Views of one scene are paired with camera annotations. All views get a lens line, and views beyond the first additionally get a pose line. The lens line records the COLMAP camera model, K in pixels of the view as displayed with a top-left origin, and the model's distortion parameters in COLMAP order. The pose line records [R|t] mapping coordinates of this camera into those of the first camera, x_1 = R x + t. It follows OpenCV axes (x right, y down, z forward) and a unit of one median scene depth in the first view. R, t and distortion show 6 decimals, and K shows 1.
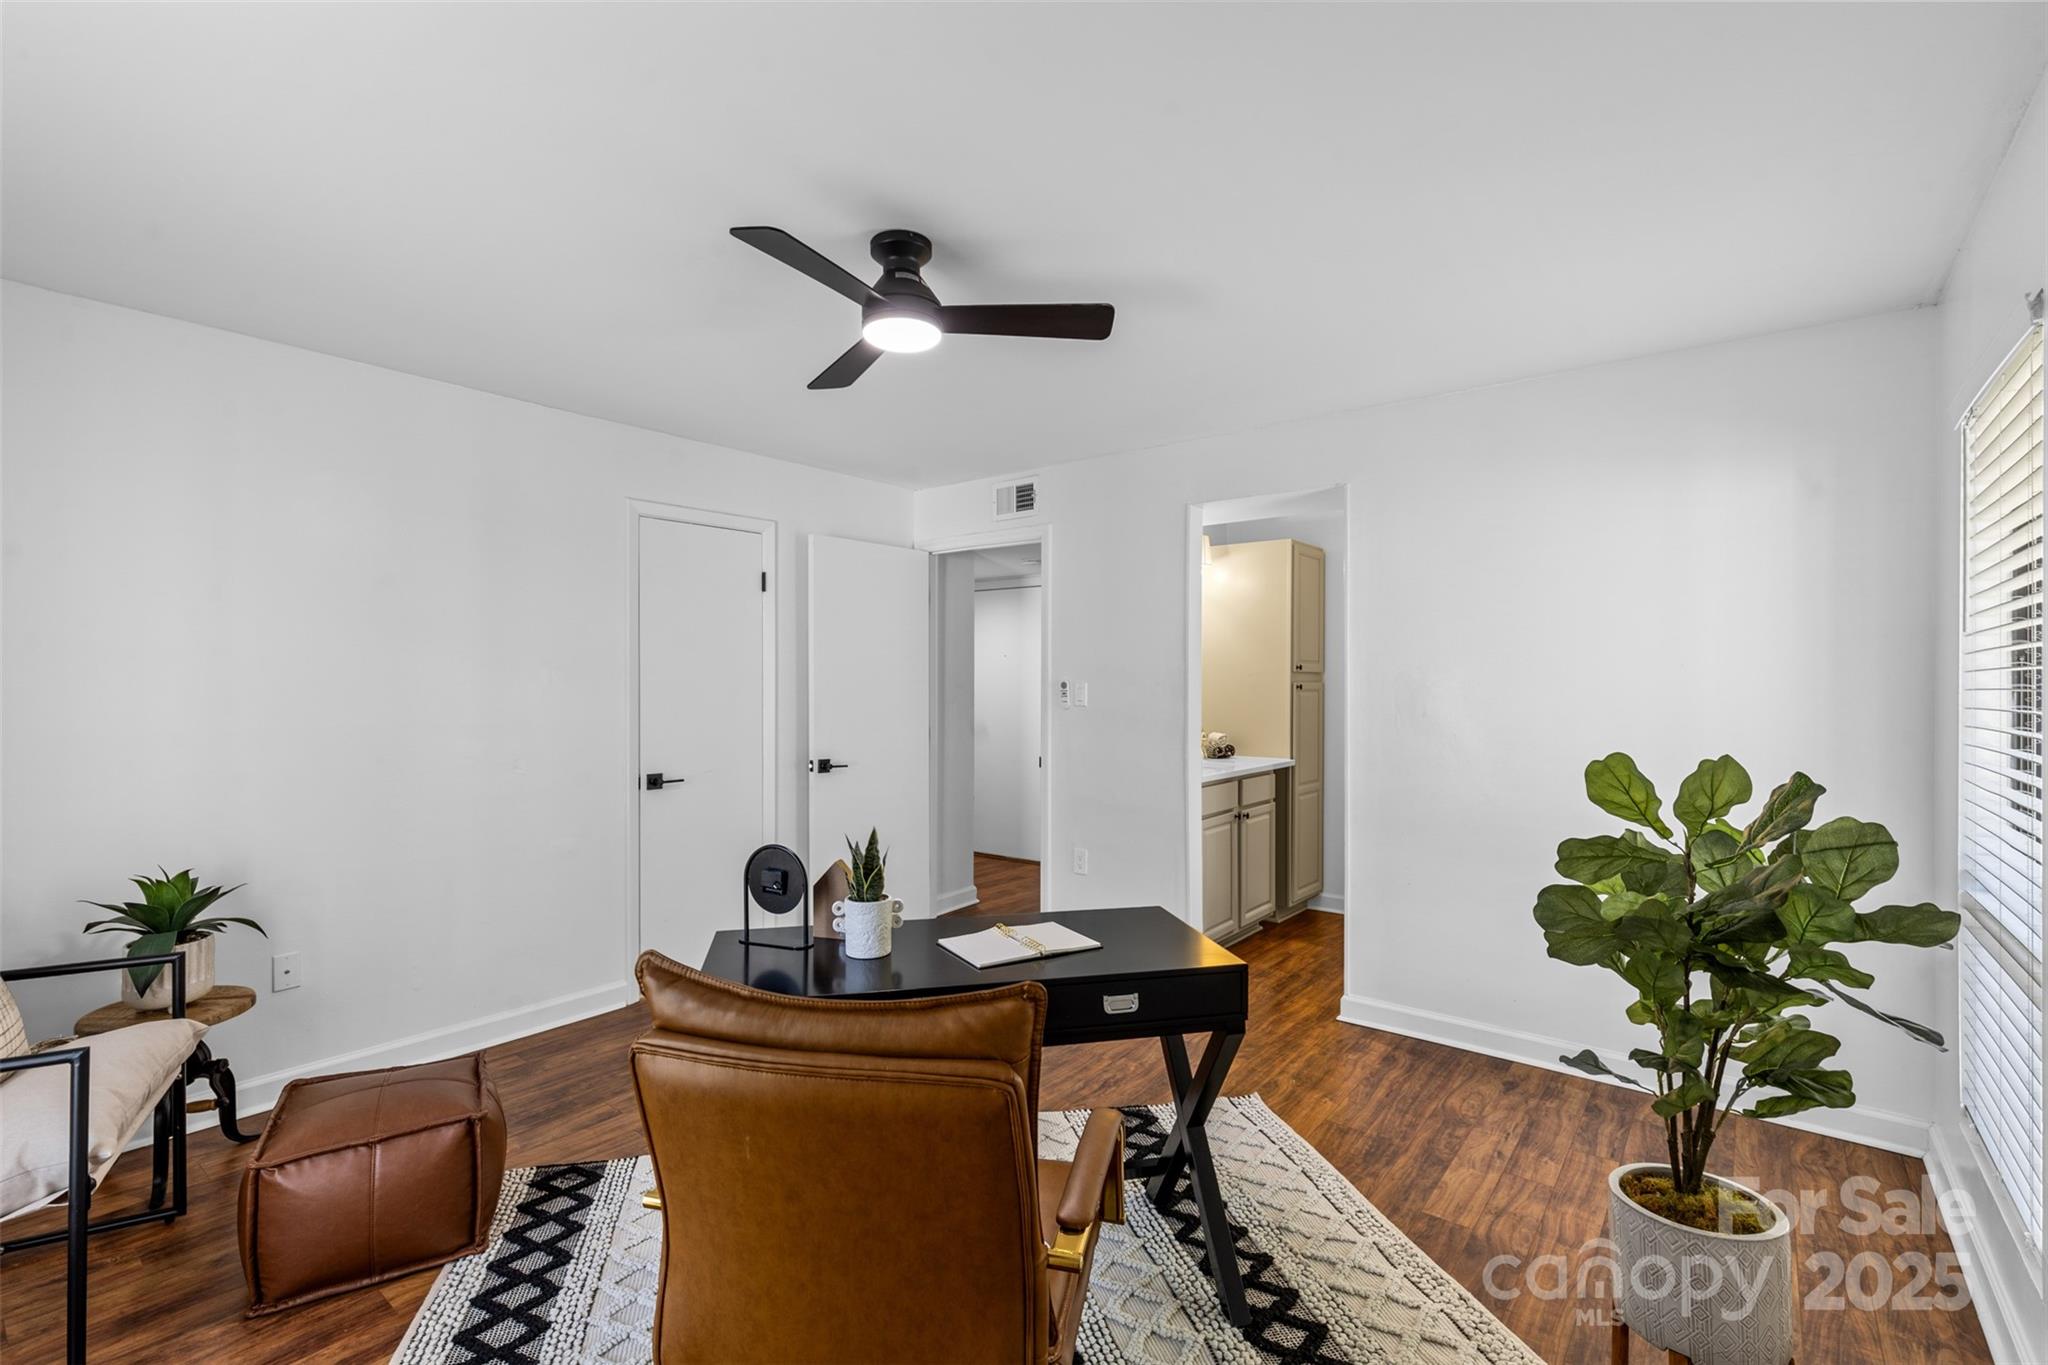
lens RADIAL K [[914.9, 0, 1034.5], [0, 914.9, 690.0], [0, 0, 1]] dist [0.009670, -0.002732]
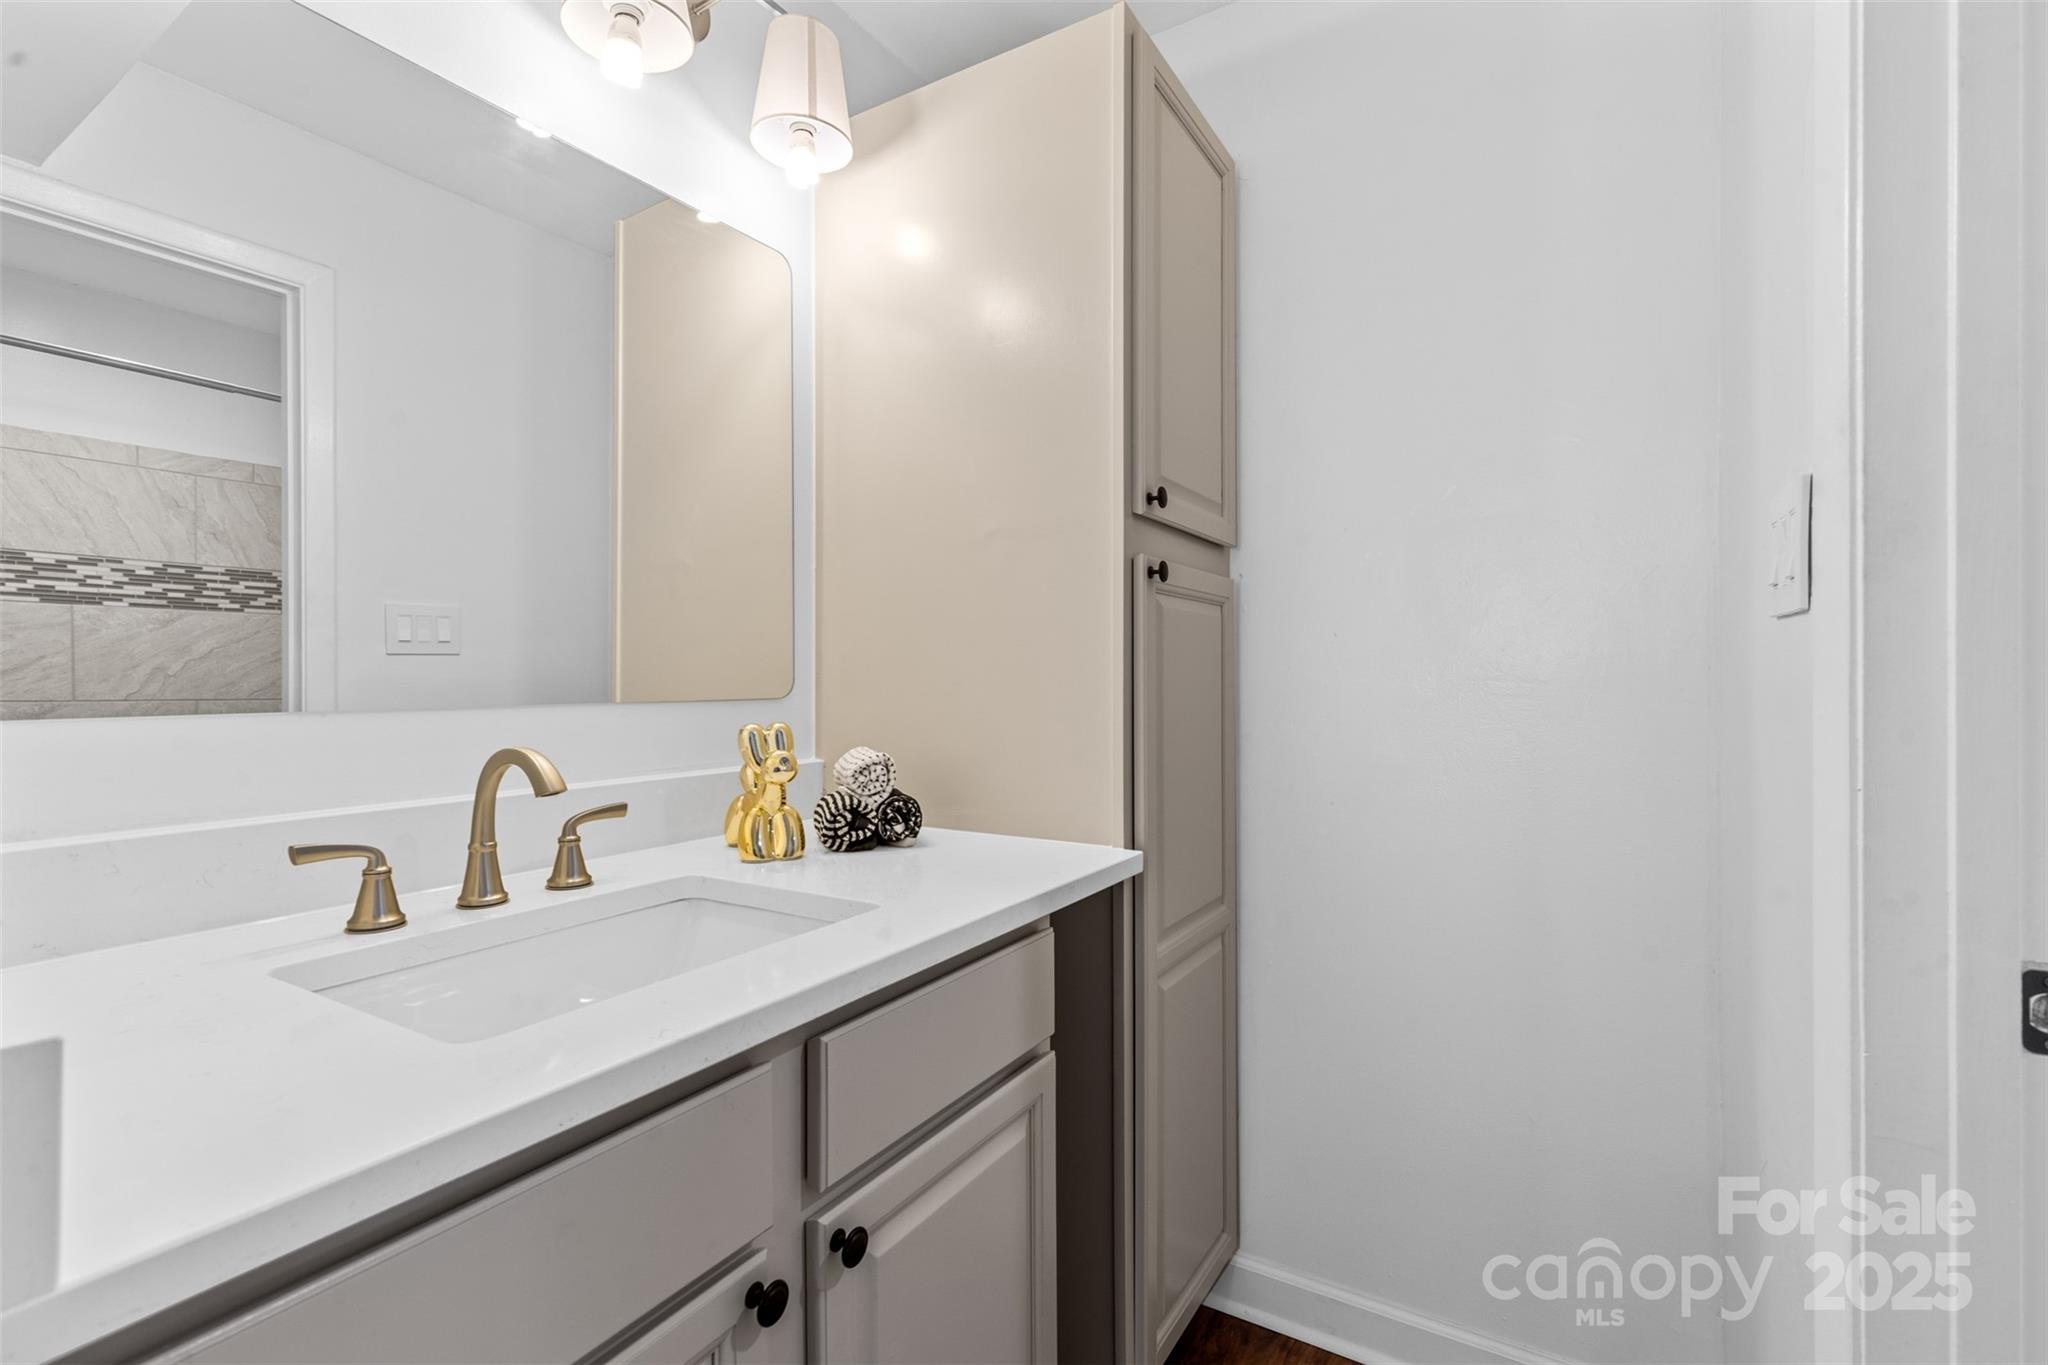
lens RADIAL K [[914.9, 0, 1016.7], [0, 914.9, 671.3], [0, 0, 1]] dist [0.009670, -0.002732]
pose [[0.992278, -0.007106, 0.123828, 0.215018], [0.008160, 0.999935, -0.008009, 0.027043], [-0.123763, 0.008957, 0.992271, 0.738588]]
